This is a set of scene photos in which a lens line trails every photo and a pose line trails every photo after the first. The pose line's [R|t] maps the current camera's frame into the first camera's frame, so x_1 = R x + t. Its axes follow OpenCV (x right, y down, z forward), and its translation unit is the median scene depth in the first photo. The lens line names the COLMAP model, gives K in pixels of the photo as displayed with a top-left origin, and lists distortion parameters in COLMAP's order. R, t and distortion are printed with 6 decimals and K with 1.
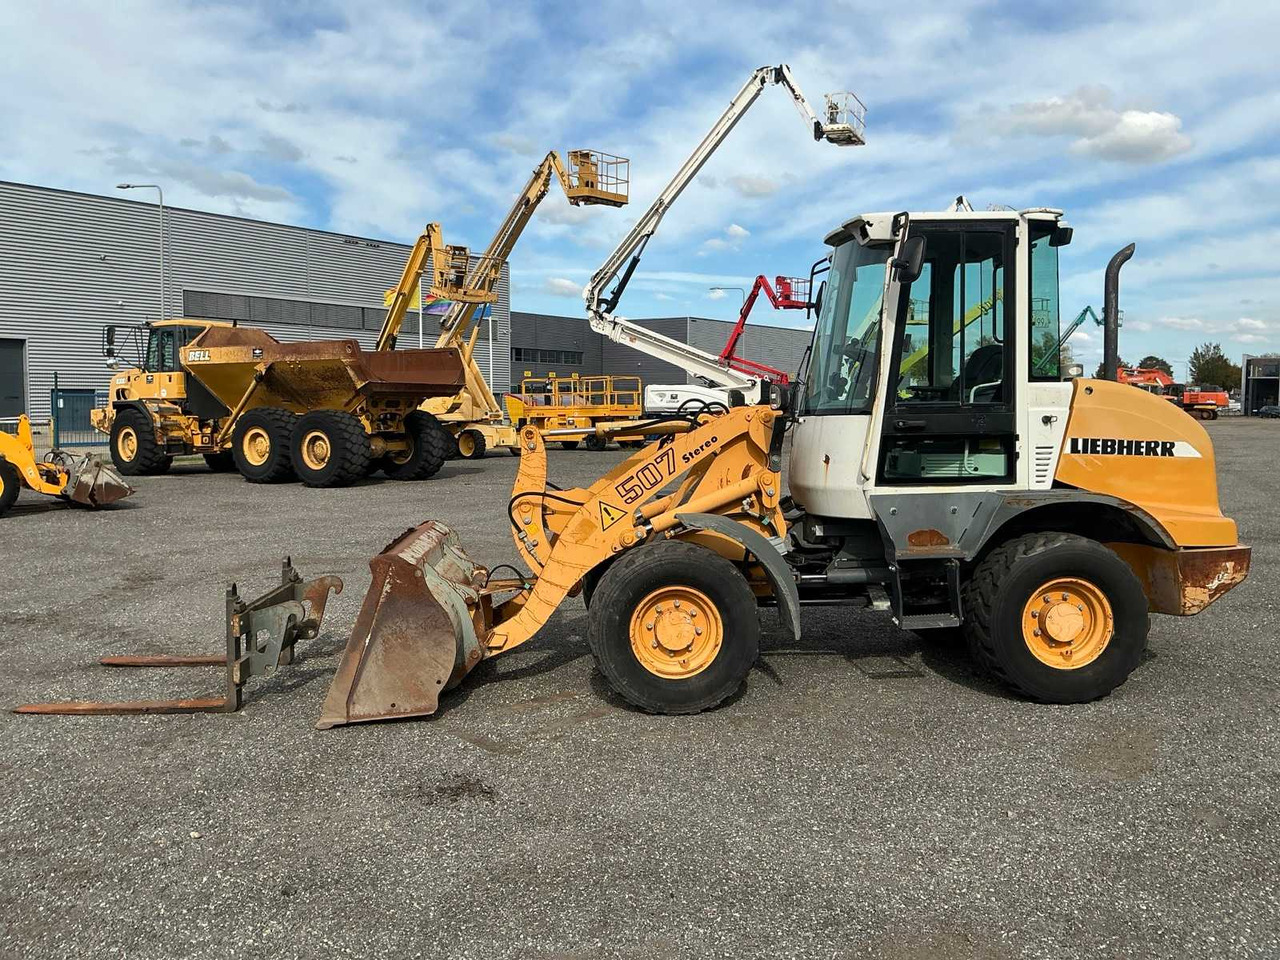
lens RADIAL K [[1069.8, 0, 641.9], [0, 1069.8, 479.2], [0, 0, 1]] dist [0.138686, -0.268687]
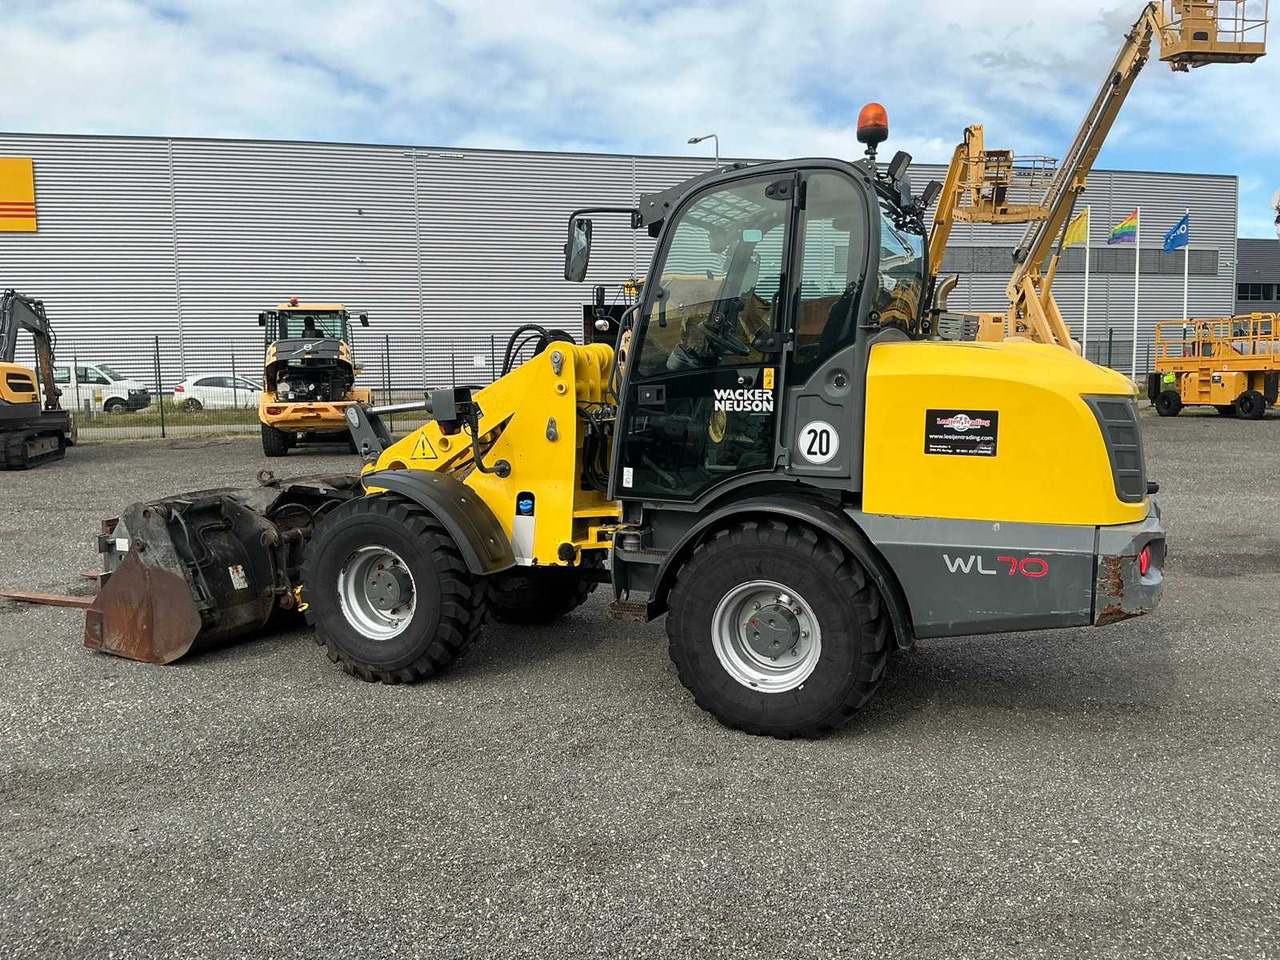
lens RADIAL K [[1072.1, 0, 635.5], [0, 1072.1, 472.3], [0, 0, 1]] dist [0.002310, -0.038355]
pose [[0.764598, 0.053199, -0.642308, 0.124865], [-0.029175, 0.998423, 0.047965, -0.016280], [0.643846, -0.017935, 0.764945, 0.234933]]
